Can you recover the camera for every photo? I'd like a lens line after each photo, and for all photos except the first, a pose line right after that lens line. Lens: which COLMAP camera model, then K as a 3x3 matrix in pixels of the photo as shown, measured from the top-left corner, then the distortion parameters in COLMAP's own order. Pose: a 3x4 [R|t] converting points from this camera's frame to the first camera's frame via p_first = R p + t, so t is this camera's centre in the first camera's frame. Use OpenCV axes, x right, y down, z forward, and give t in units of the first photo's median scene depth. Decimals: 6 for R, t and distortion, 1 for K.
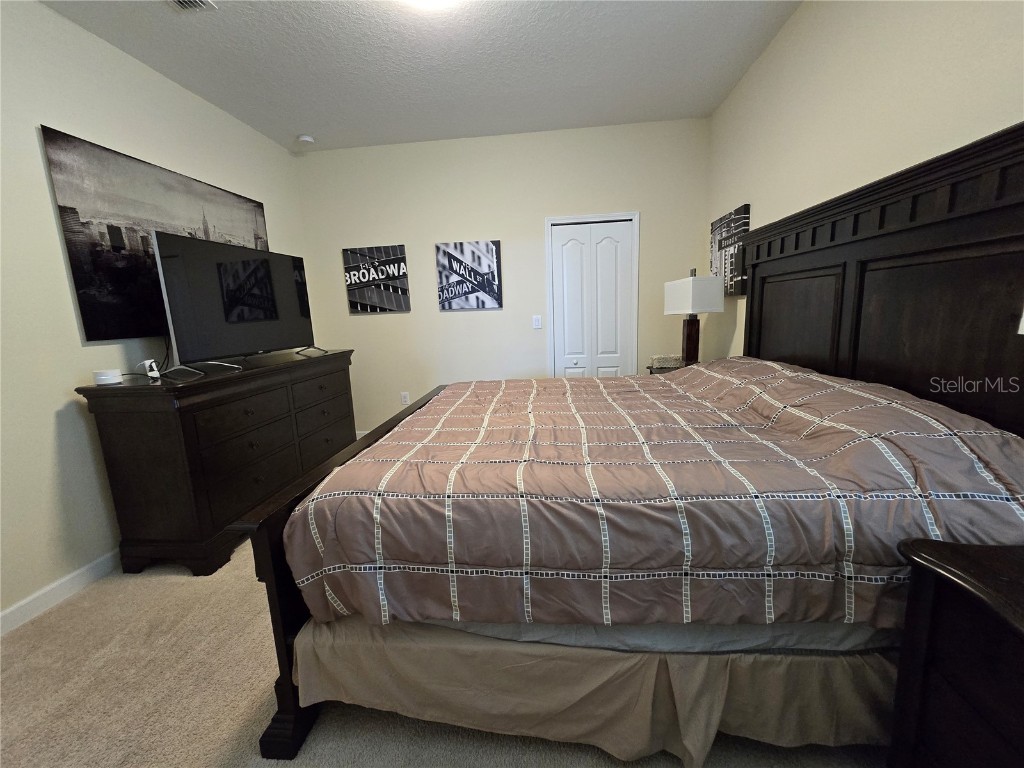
lens RADIAL K [[420.3, 0, 515.1], [0, 420.3, 383.7], [0, 0, 1]] dist [-0.006745, 0.001792]
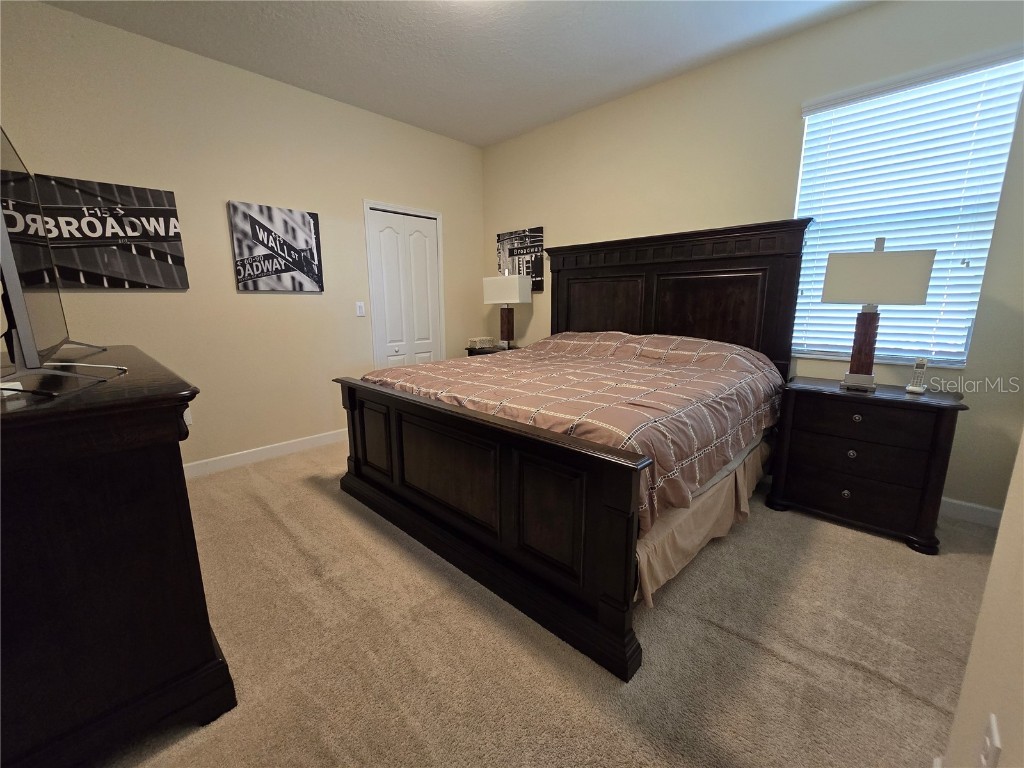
lens RADIAL K [[420.3, 0, 518.2], [0, 420.3, 383.4], [0, 0, 1]] dist [-0.006745, 0.001792]
pose [[0.613553, -0.116370, 0.781032, -0.488845], [0.116410, 0.991605, 0.056296, 0.006109], [-0.781026, 0.056379, 0.621949, 0.152484]]
